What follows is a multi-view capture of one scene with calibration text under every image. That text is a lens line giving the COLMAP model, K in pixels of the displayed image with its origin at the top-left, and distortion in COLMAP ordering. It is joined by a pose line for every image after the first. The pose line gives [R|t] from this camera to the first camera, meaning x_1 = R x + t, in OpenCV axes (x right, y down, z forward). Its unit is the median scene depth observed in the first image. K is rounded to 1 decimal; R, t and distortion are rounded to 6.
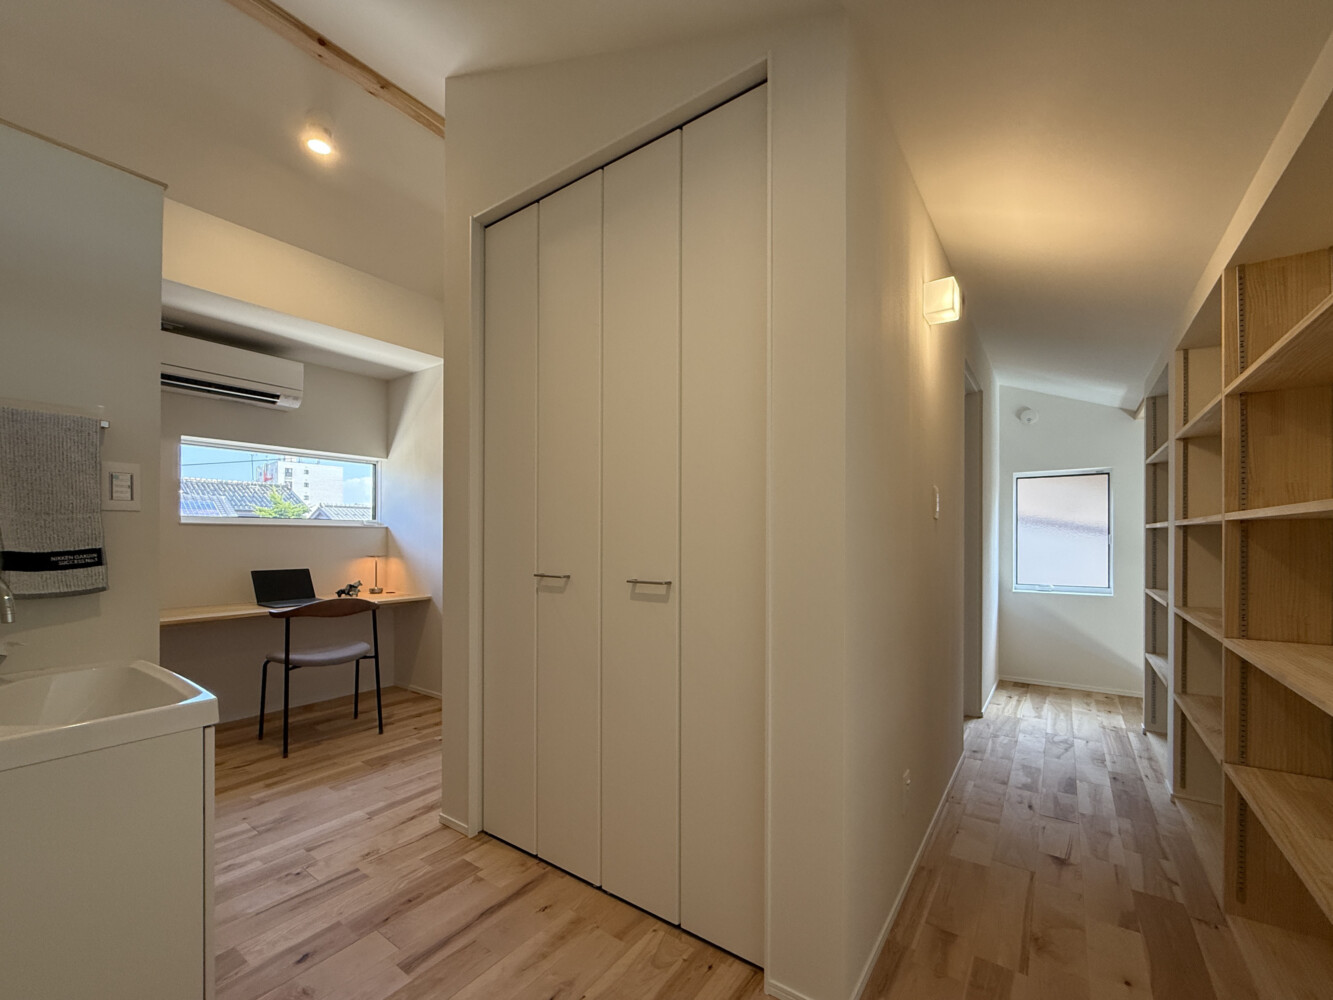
lens RADIAL K [[528.0, 0, 689.5], [0, 528.0, 537.0], [0, 0, 1]] dist [0.003760, -0.000665]
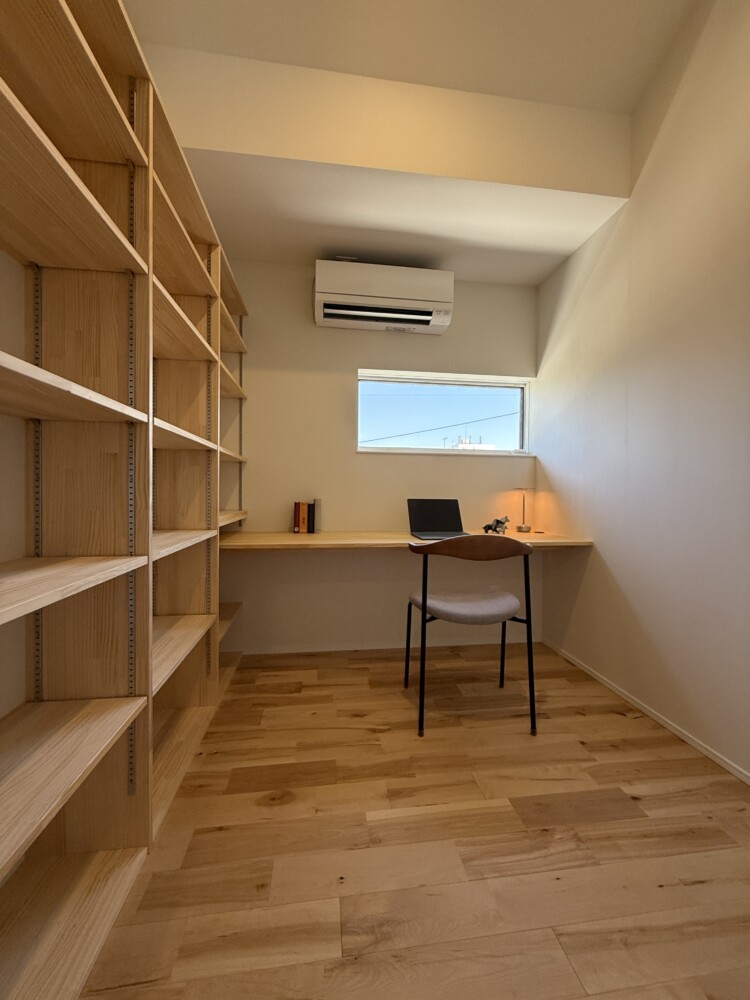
lens RADIAL K [[396.1, 0, 376.9], [0, 396.1, 497.8], [0, 0, 1]] dist [0.003760, -0.000665]
pose [[0.643591, 0.009227, -0.765314, -0.291250], [-0.002967, 0.999950, 0.009560, 0.052372], [0.765364, -0.003882, 0.643586, 0.462406]]
